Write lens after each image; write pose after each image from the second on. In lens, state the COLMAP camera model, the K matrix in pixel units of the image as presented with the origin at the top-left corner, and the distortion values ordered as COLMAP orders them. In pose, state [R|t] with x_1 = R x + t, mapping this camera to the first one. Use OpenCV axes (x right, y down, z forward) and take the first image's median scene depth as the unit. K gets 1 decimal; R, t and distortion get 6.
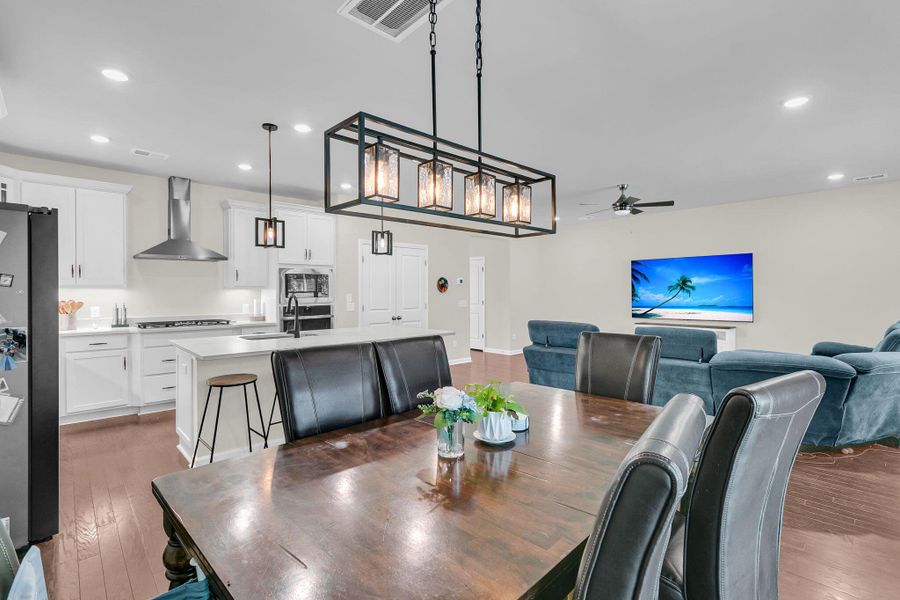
lens RADIAL K [[429.4, 0, 428.0], [0, 429.4, 291.9], [0, 0, 1]] dist [0.079398, -0.000077]
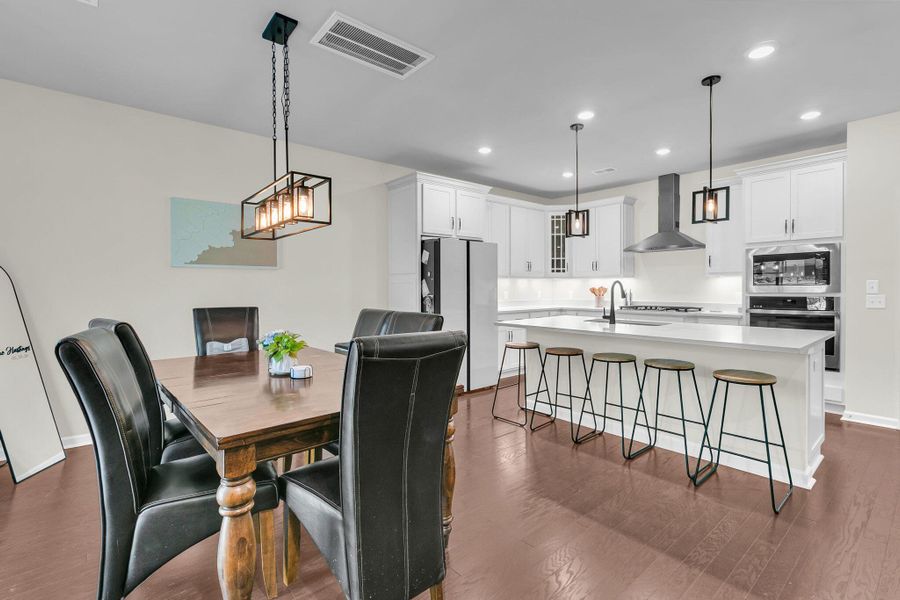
lens RADIAL K [[407.1, 0, 453.5], [0, 407.1, 290.7], [0, 0, 1]] dist [0.001049, 0.000536]
pose [[0.007916, 0.011636, -0.999901, 0.466129], [0.003540, 0.999926, 0.011664, 0.013983], [0.999962, -0.003632, 0.007874, 0.485477]]
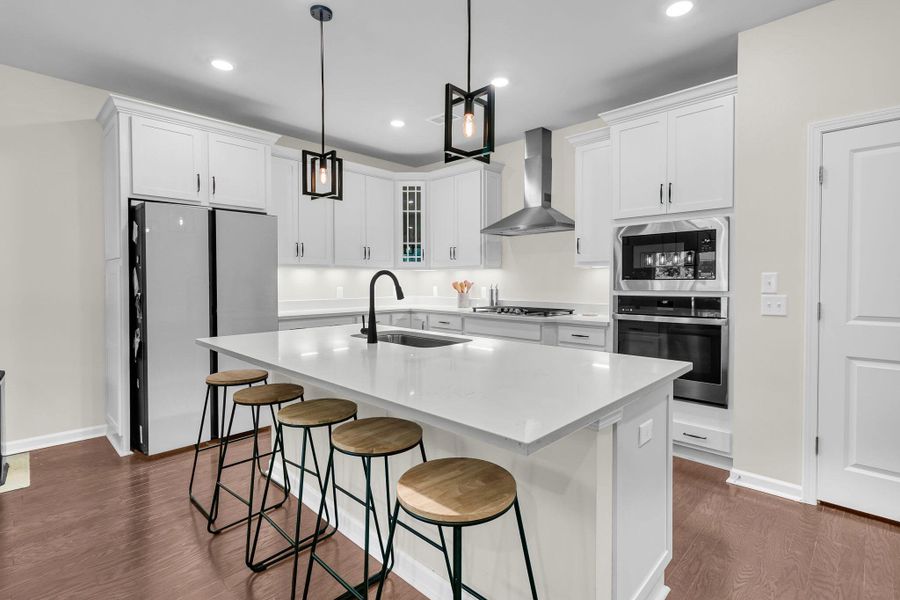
lens RADIAL K [[420.5, 0, 451.4], [0, 420.5, 287.0], [0, 0, 1]] dist [0.000578, 0.000349]
pose [[0.104033, 0.018399, -0.994404, 0.208767], [-0.001101, 0.999830, 0.018384, 0.014947], [0.994573, -0.000818, 0.104036, 0.800221]]
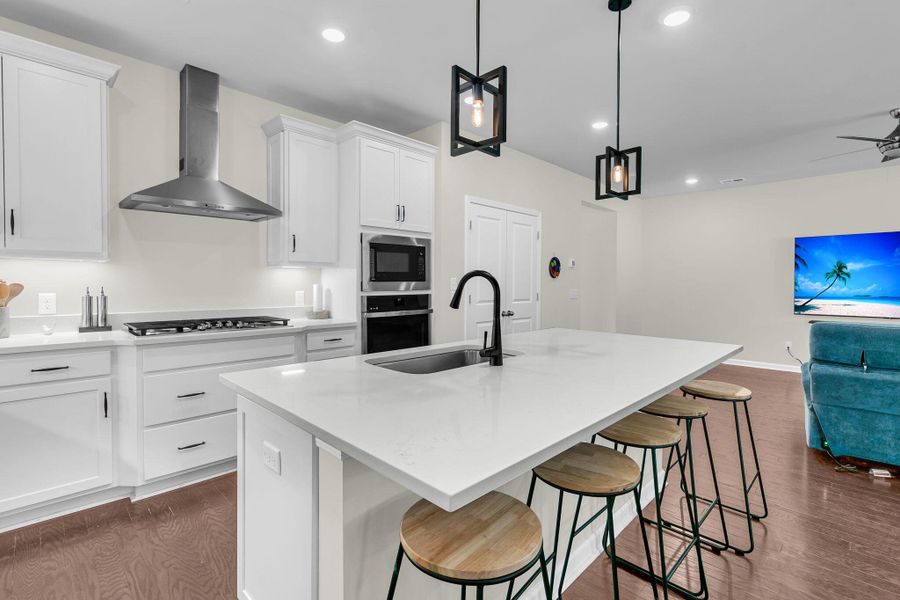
lens RADIAL K [[420.5, 0, 451.4], [0, 420.5, 287.0], [0, 0, 1]] dist [0.000578, 0.000349]
pose [[0.995249, 0.006837, 0.097119, -0.299718], [-0.007772, 0.999927, 0.009252, 0.016598], [-0.097048, -0.009962, 0.995230, 0.434484]]
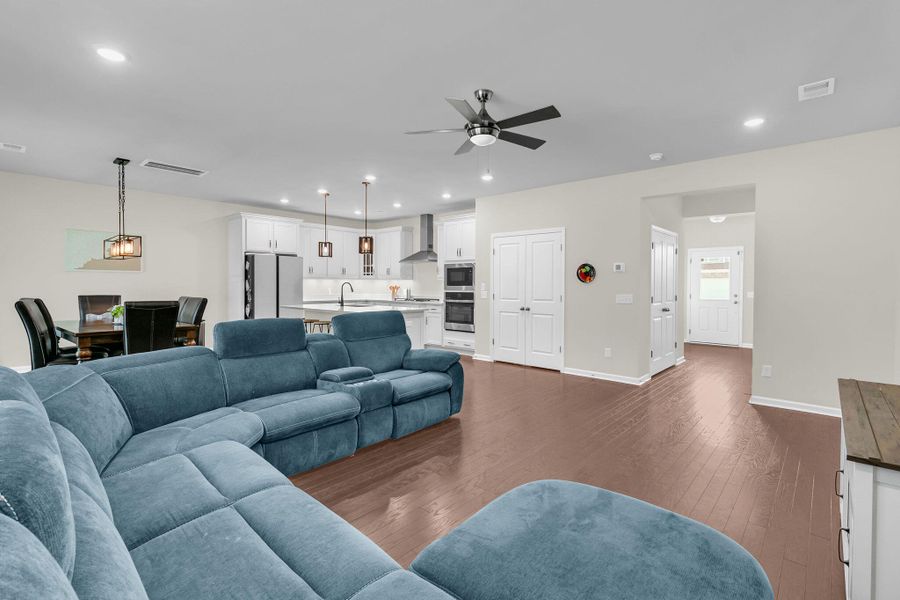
lens RADIAL K [[407.1, 0, 453.5], [0, 407.1, 290.7], [0, 0, 1]] dist [0.001049, 0.000536]
pose [[0.146112, 0.018504, -0.989095, 1.058695], [-0.007449, 0.999817, 0.017605, 0.007148], [0.989240, 0.004796, 0.146224, 0.919524]]
